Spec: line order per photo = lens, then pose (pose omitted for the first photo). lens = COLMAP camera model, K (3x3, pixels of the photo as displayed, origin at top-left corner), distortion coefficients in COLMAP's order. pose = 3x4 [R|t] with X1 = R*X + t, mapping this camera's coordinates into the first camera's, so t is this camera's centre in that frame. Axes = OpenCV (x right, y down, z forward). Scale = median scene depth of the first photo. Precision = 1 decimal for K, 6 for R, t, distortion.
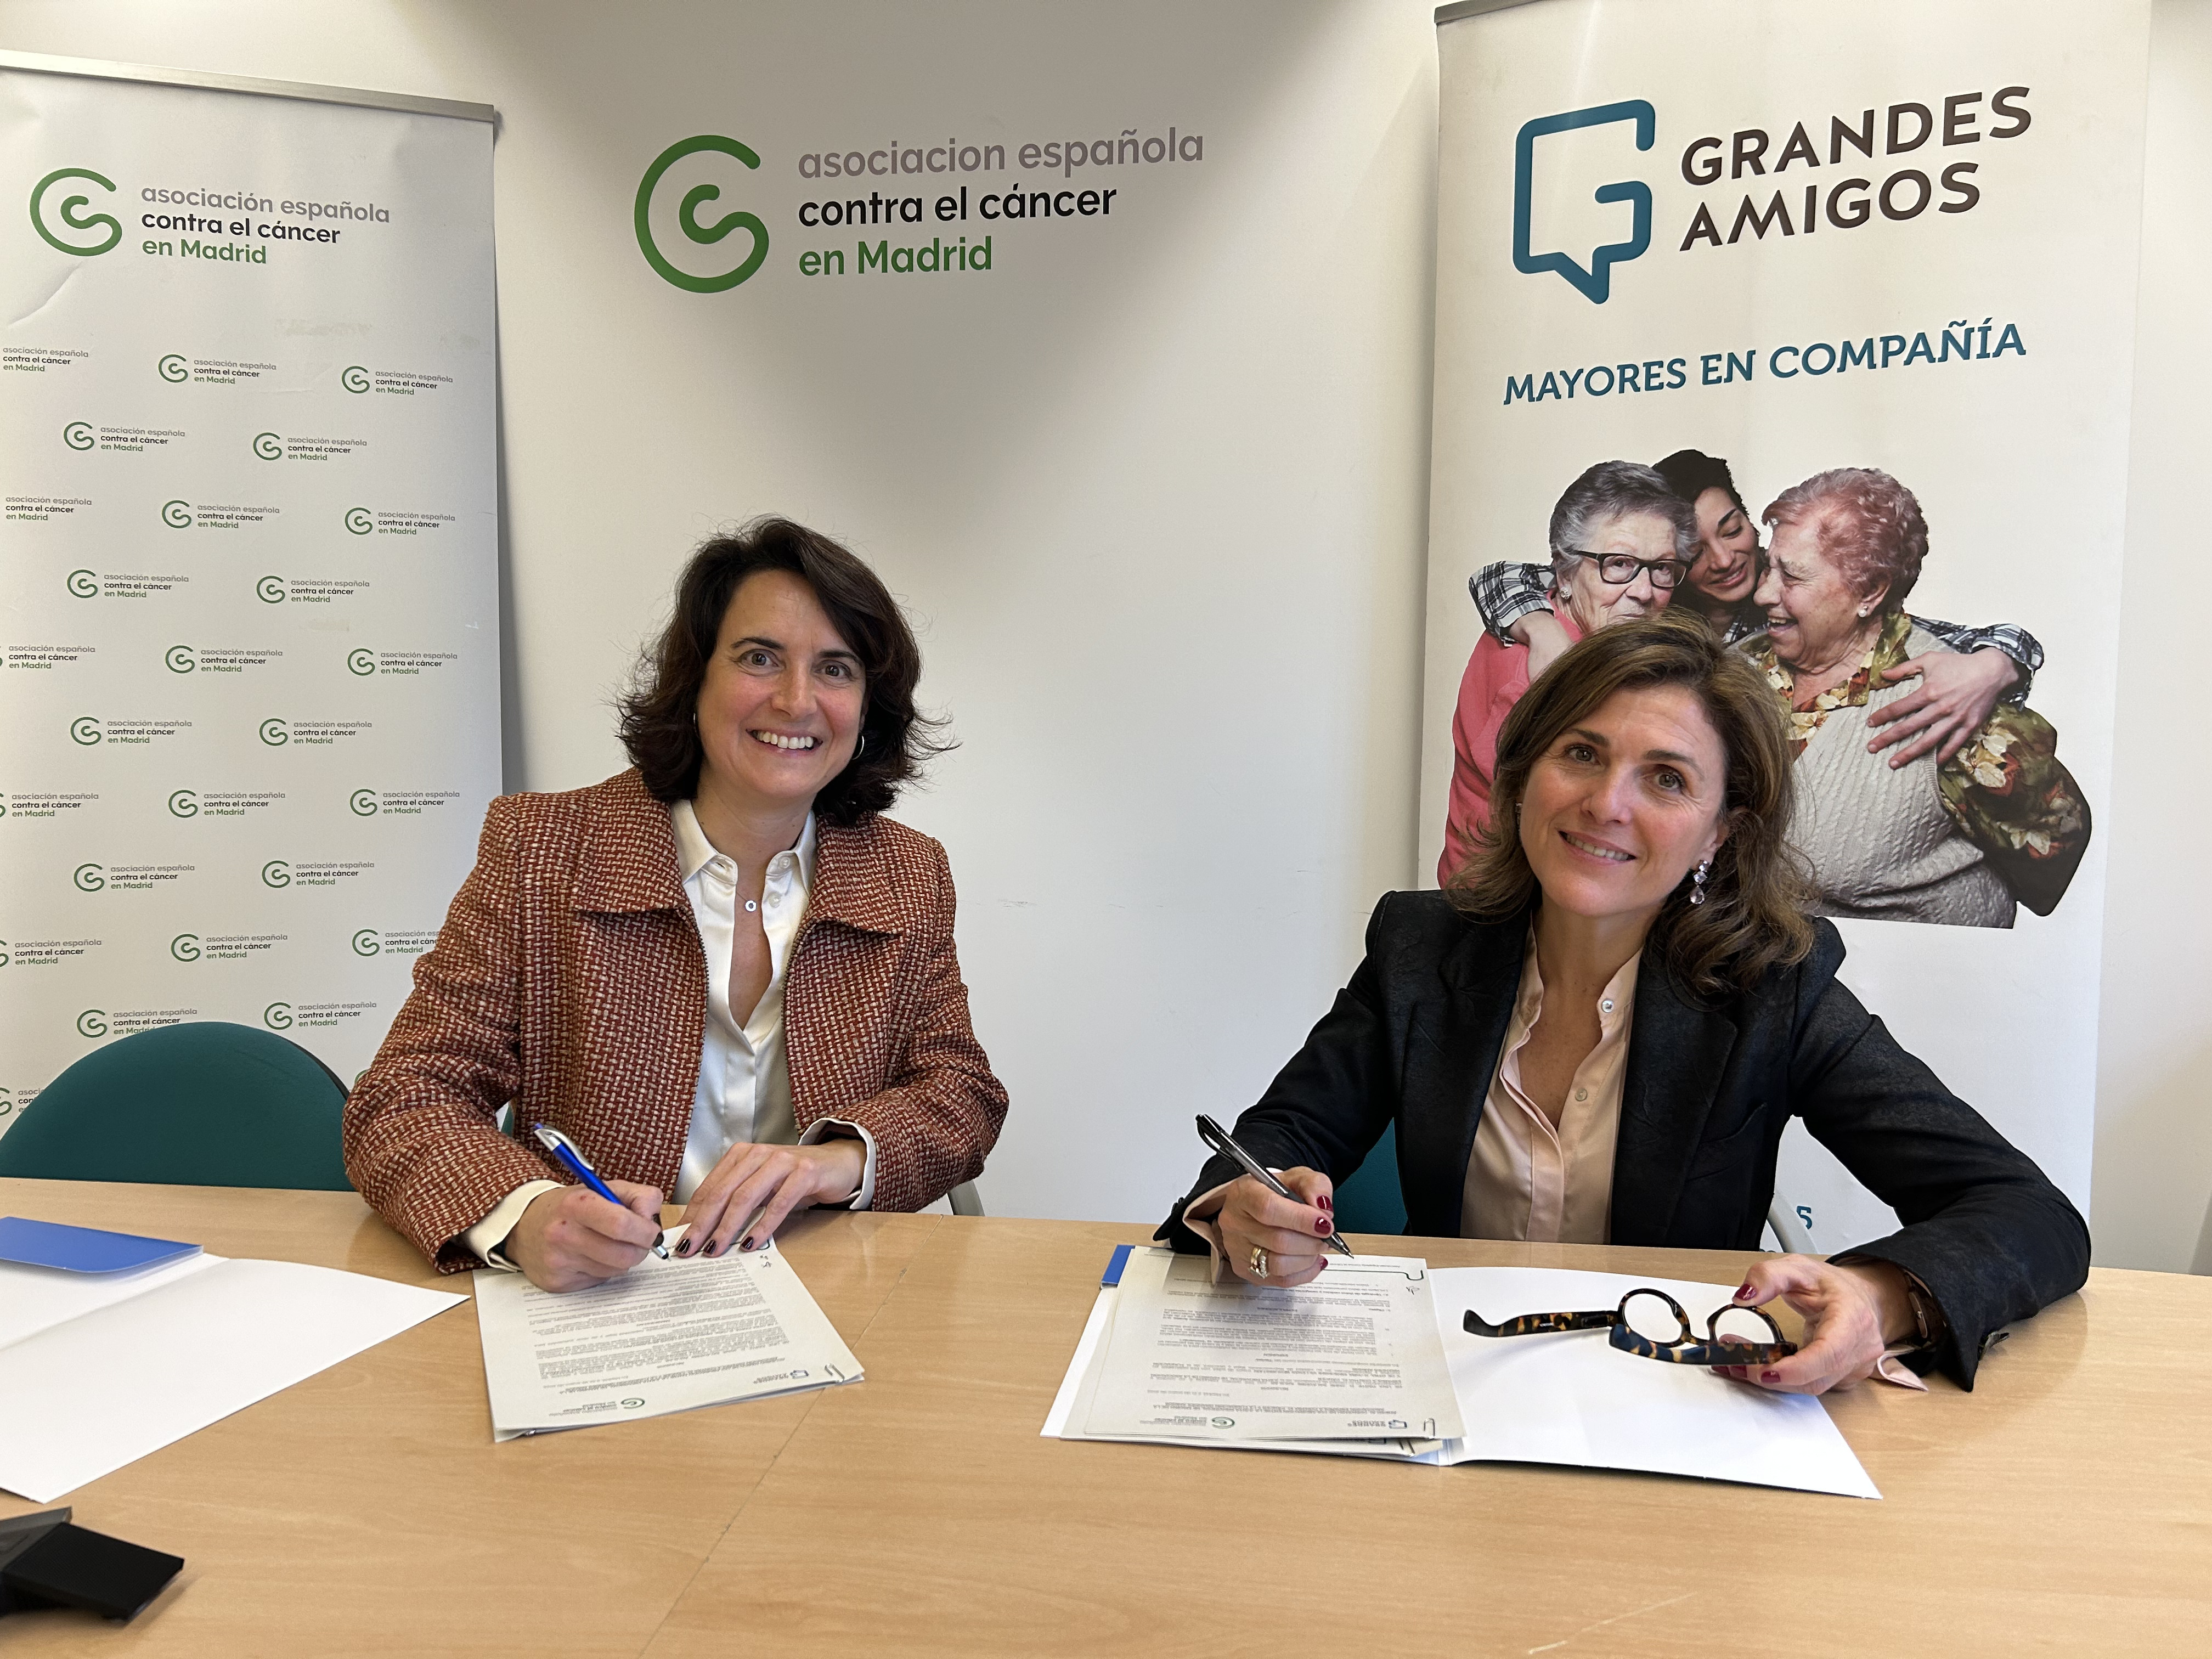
lens RADIAL K [[1614.9, 0, 1106.0], [0, 1614.9, 829.5], [0, 0, 1]] dist [0.007030, -0.001369]
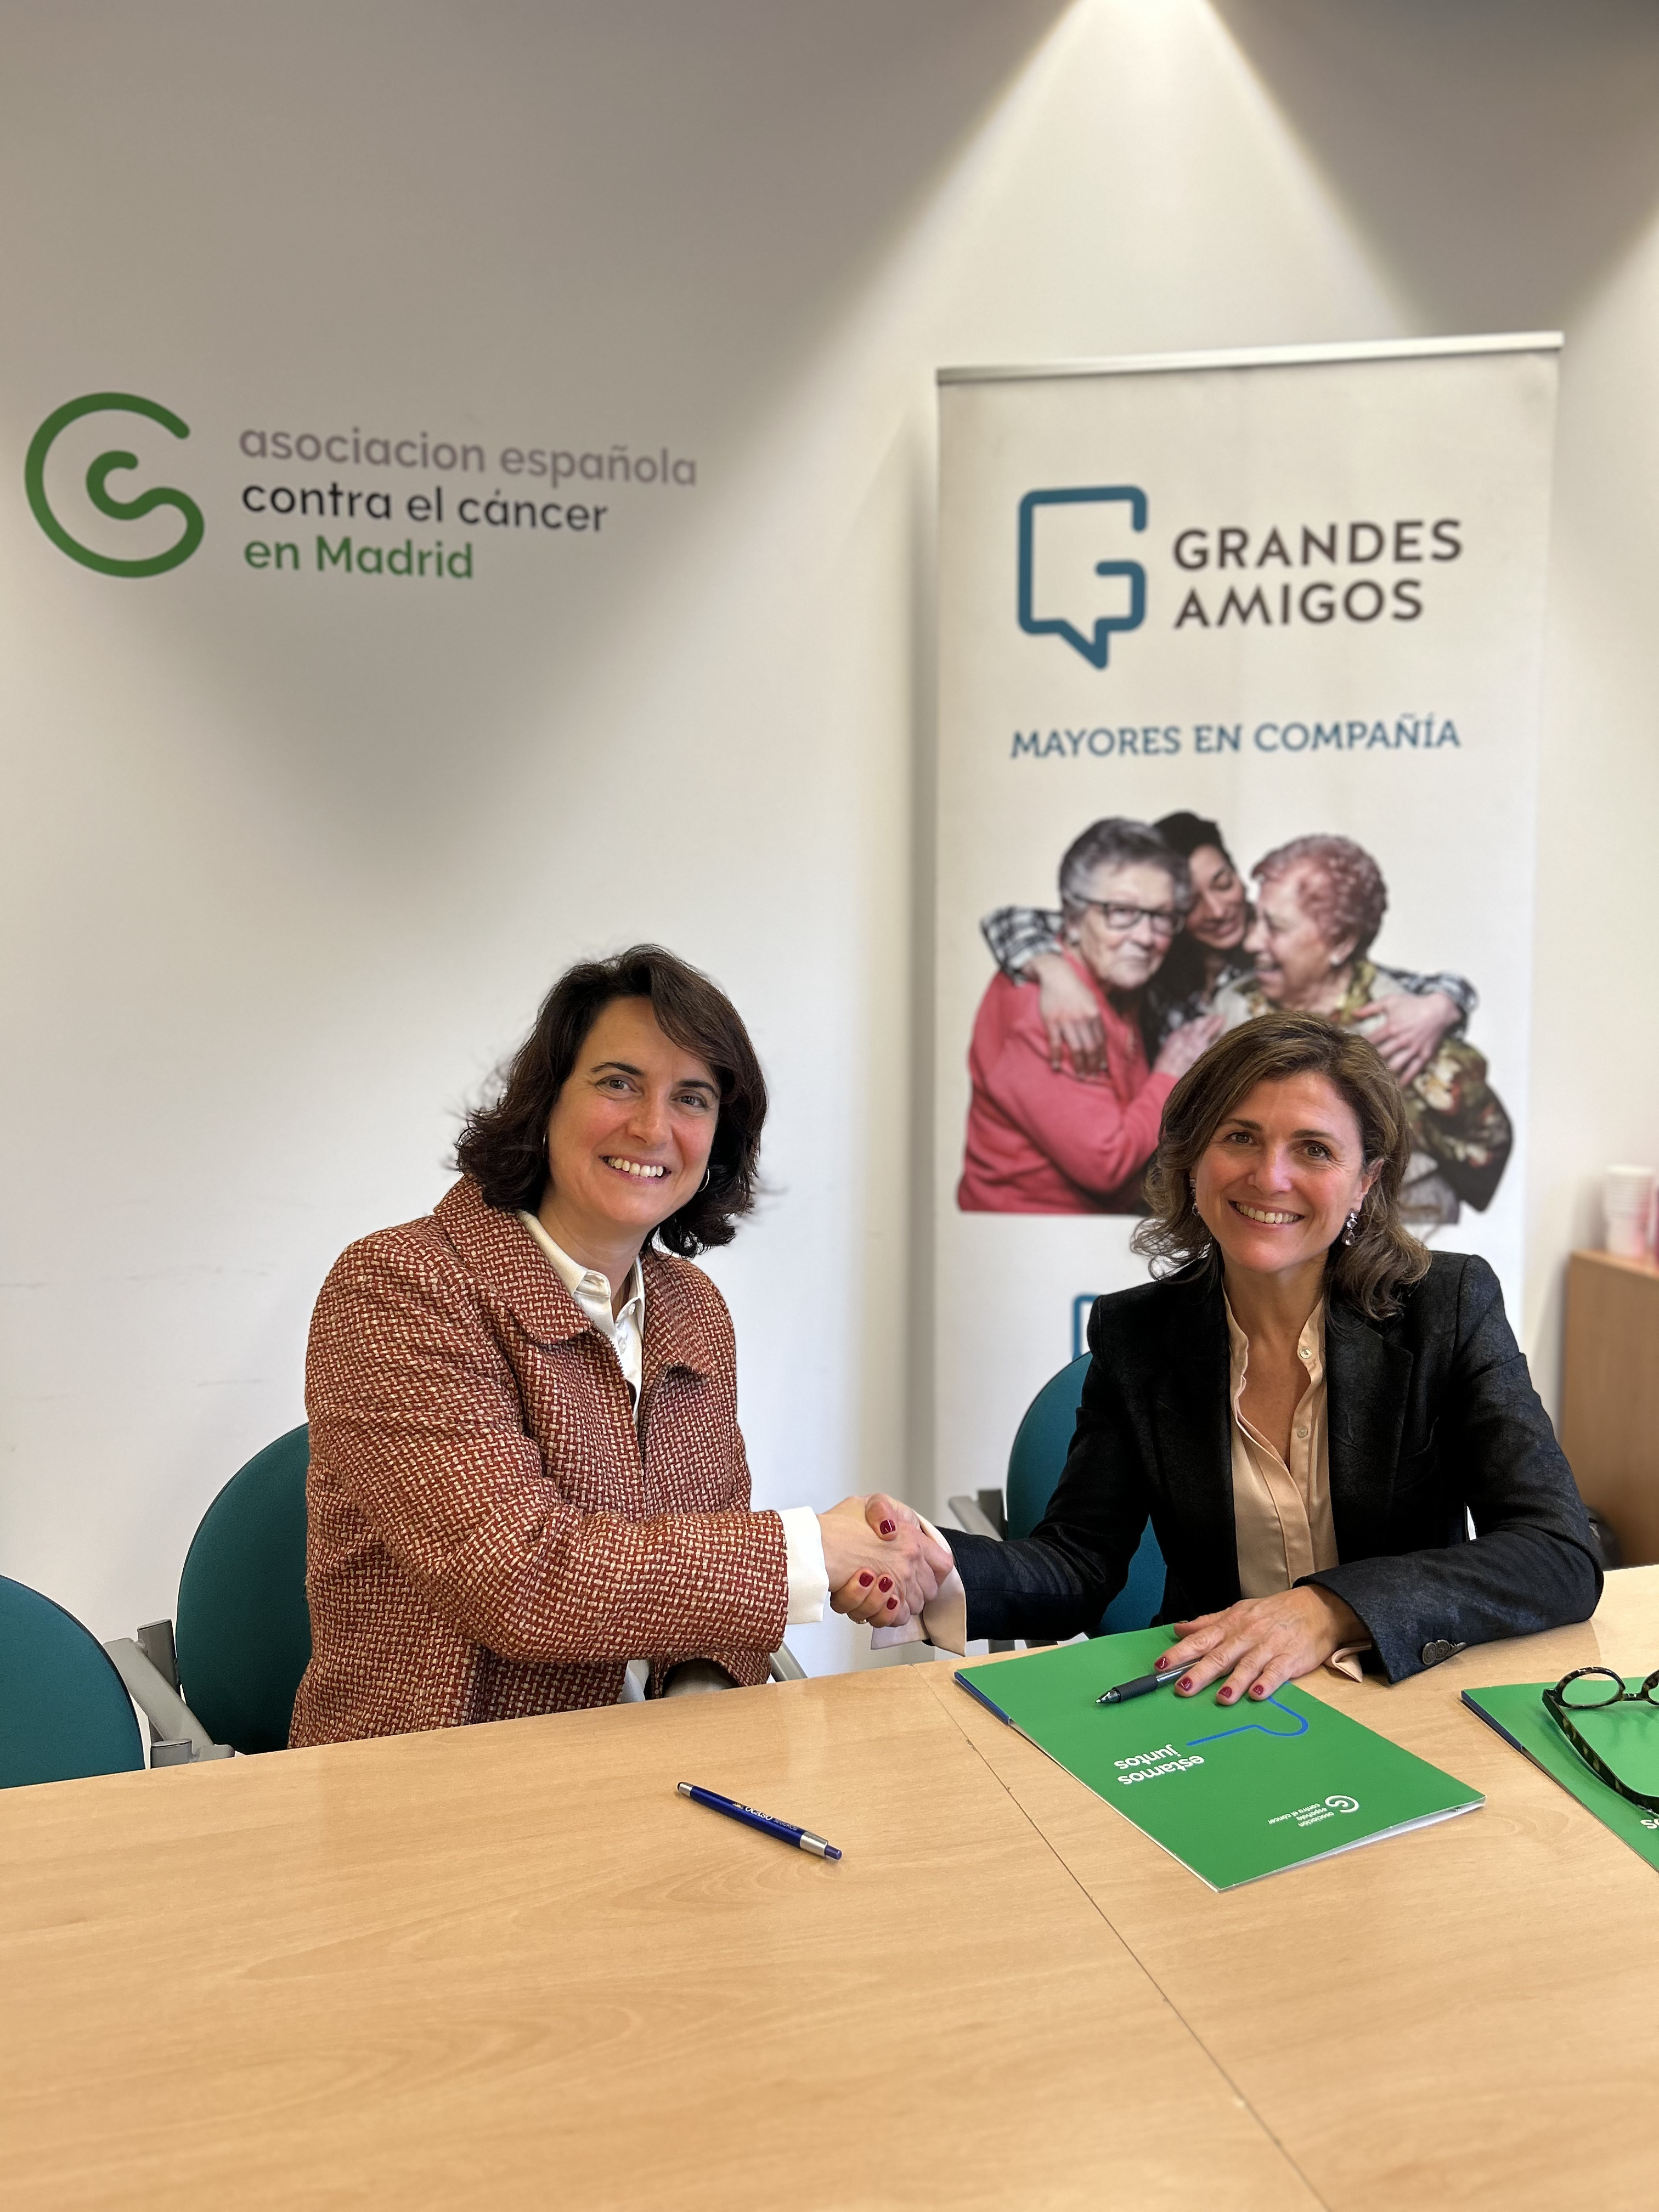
lens RADIAL K [[1614.9, 0, 829.5], [0, 1614.9, 1106.0], [0, 0, 1]] dist [0.007030, -0.001369]
pose [[0.918778, -0.050751, 0.391499, -0.309120], [0.041365, 0.998619, 0.032376, -0.079186], [-0.392602, -0.013552, 0.919609, 0.076118]]
